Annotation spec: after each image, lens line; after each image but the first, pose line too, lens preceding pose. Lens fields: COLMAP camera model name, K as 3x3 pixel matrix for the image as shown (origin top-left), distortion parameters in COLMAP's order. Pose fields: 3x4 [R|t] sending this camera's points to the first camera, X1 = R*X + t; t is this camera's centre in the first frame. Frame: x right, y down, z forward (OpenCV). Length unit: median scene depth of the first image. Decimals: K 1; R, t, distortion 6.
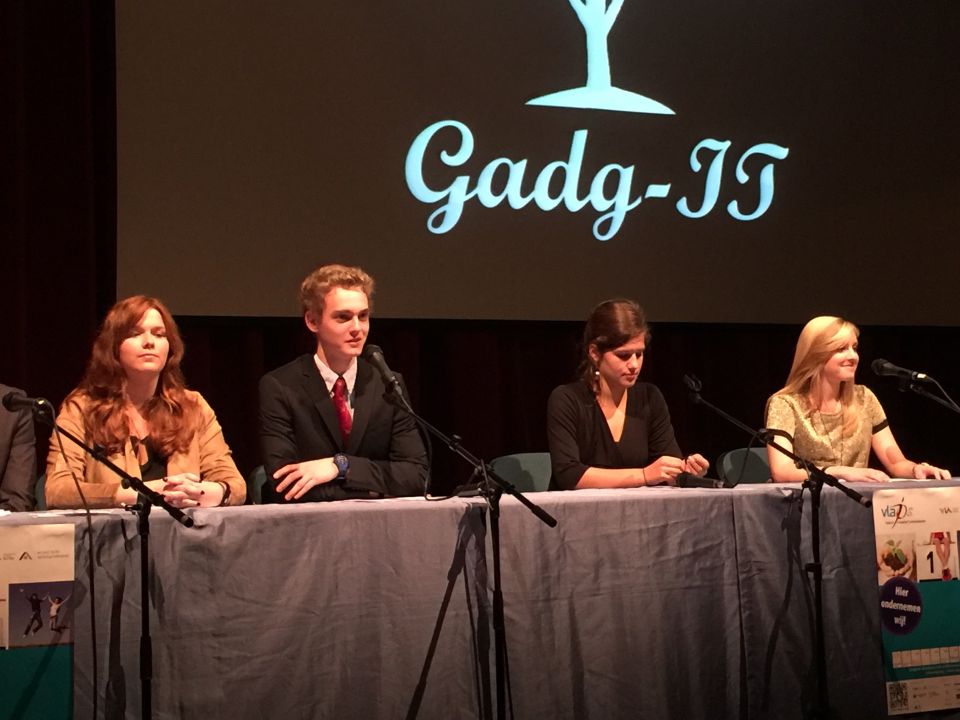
lens RADIAL K [[1782.5, 0, 427.3], [0, 1782.5, 360.8], [0, 0, 1]] dist [0.051702, 0.189921]
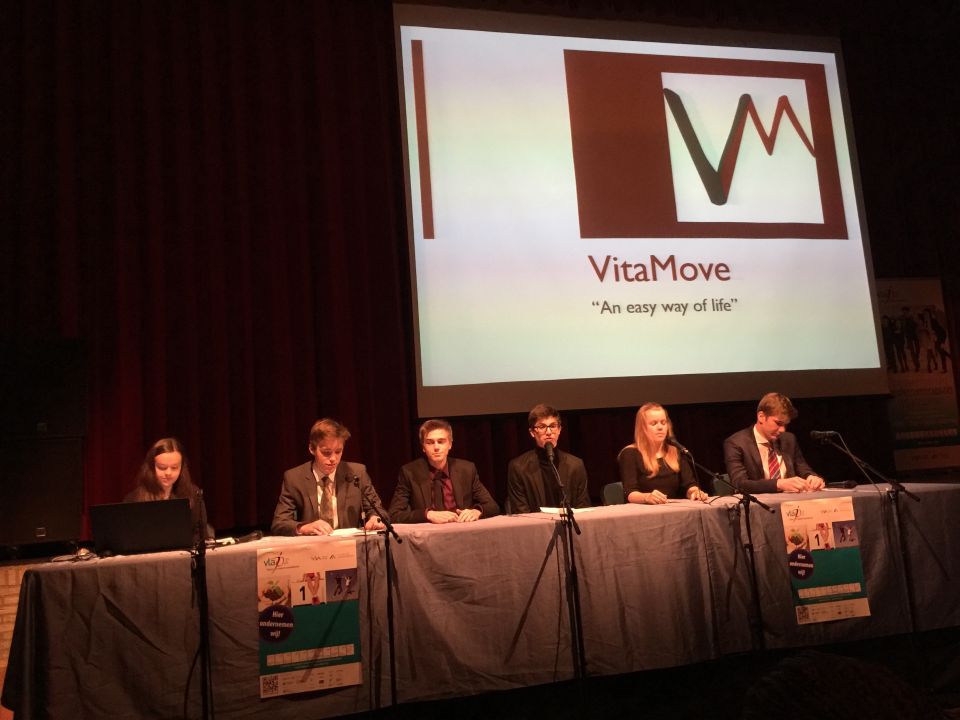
lens RADIAL K [[823.0, 0, 480.0], [0, 823.0, 360.0], [0, 0, 1]] dist [0.078853, -0.131903]
pose [[0.976742, -0.084488, -0.197072, 0.133436], [0.063421, 0.991809, -0.110874, 0.000057], [0.204825, 0.095797, 0.974099, 0.069052]]
